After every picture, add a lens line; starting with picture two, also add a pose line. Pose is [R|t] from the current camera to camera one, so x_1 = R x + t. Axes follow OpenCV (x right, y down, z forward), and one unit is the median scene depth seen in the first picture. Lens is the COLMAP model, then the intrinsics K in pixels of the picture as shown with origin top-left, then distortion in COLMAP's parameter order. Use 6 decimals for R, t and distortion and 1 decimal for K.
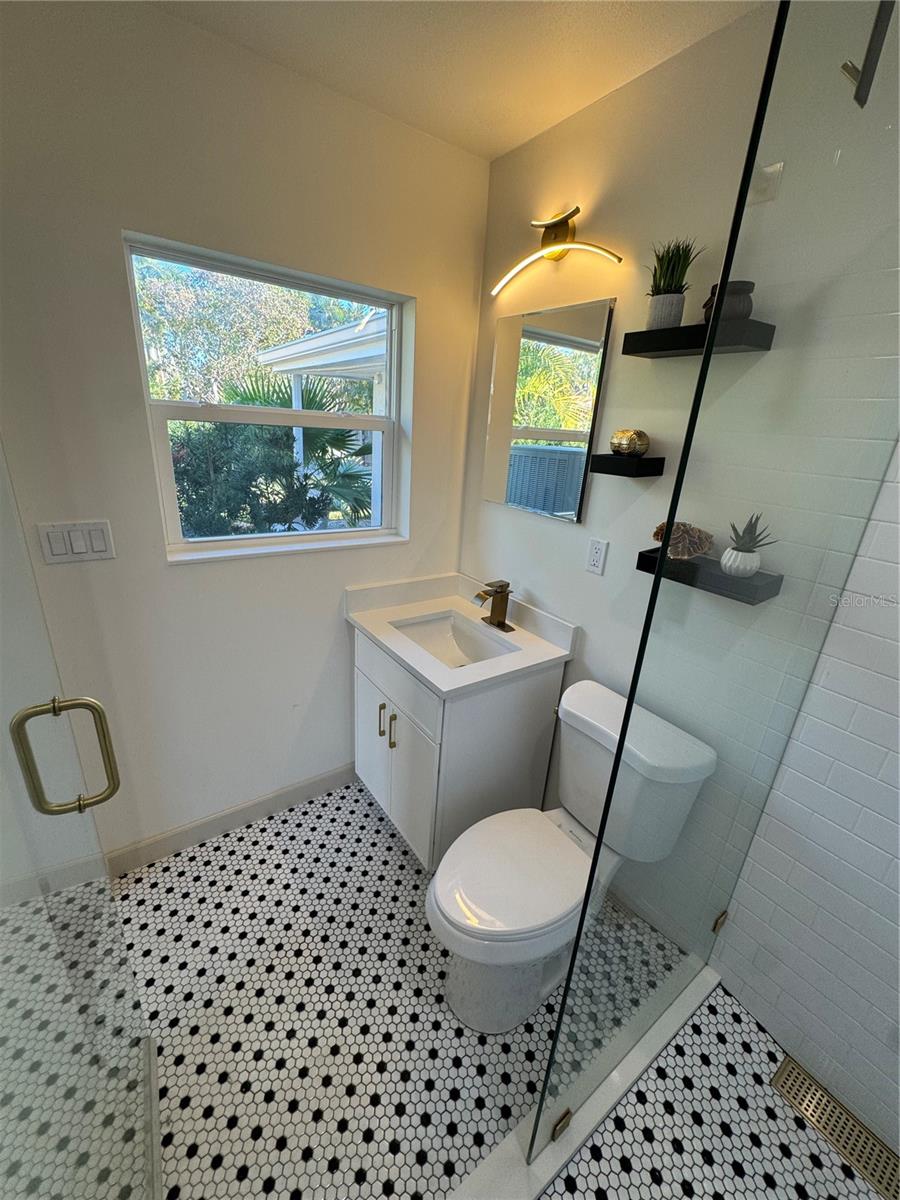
lens RADIAL K [[479.8, 0, 445.6], [0, 479.8, 597.7], [0, 0, 1]] dist [-0.004318, 0.000797]
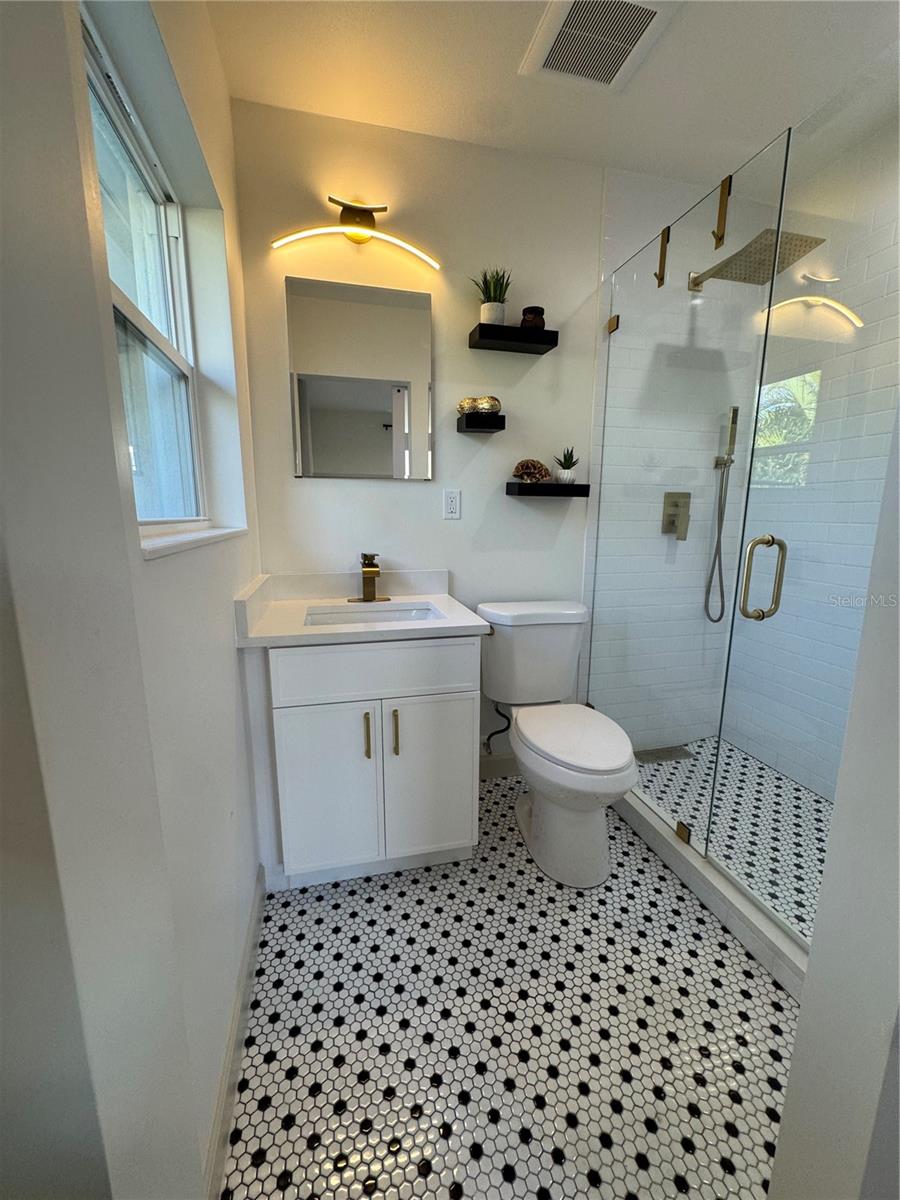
lens RADIAL K [[479.8, 0, 453.1], [0, 479.8, 597.1], [0, 0, 1]] dist [-0.004318, 0.000797]
pose [[0.363559, -0.226657, 0.903577, -0.920799], [0.335520, 0.936714, 0.099970, 0.014835], [-0.869052, 0.266823, 0.416599, 0.616760]]
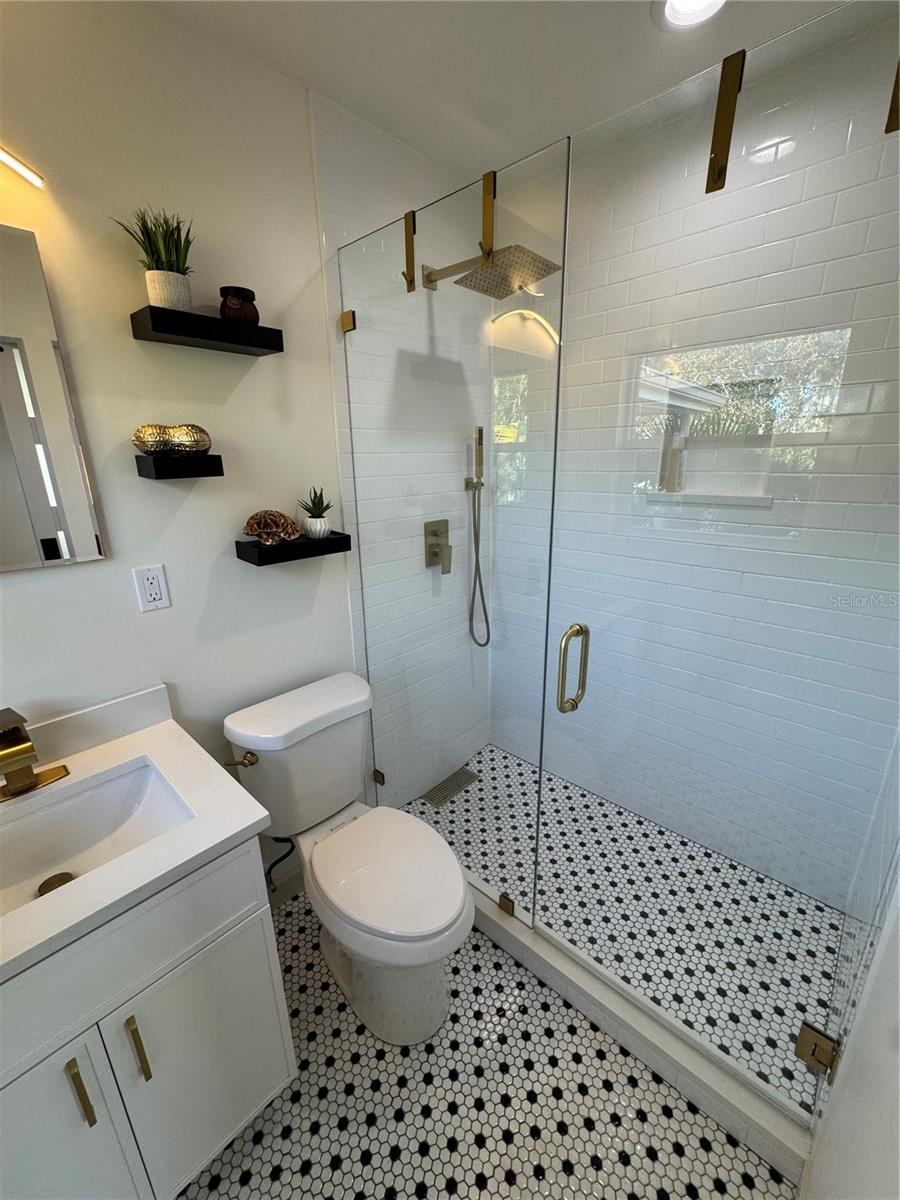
lens RADIAL K [[479.8, 0, 450.9], [0, 479.8, 599.2], [0, 0, 1]] dist [-0.004318, 0.000797]
pose [[-0.206376, -0.335982, 0.918980, -0.563622], [0.338981, 0.856486, 0.389259, -0.231846], [-0.917878, 0.391851, -0.062867, 0.676743]]
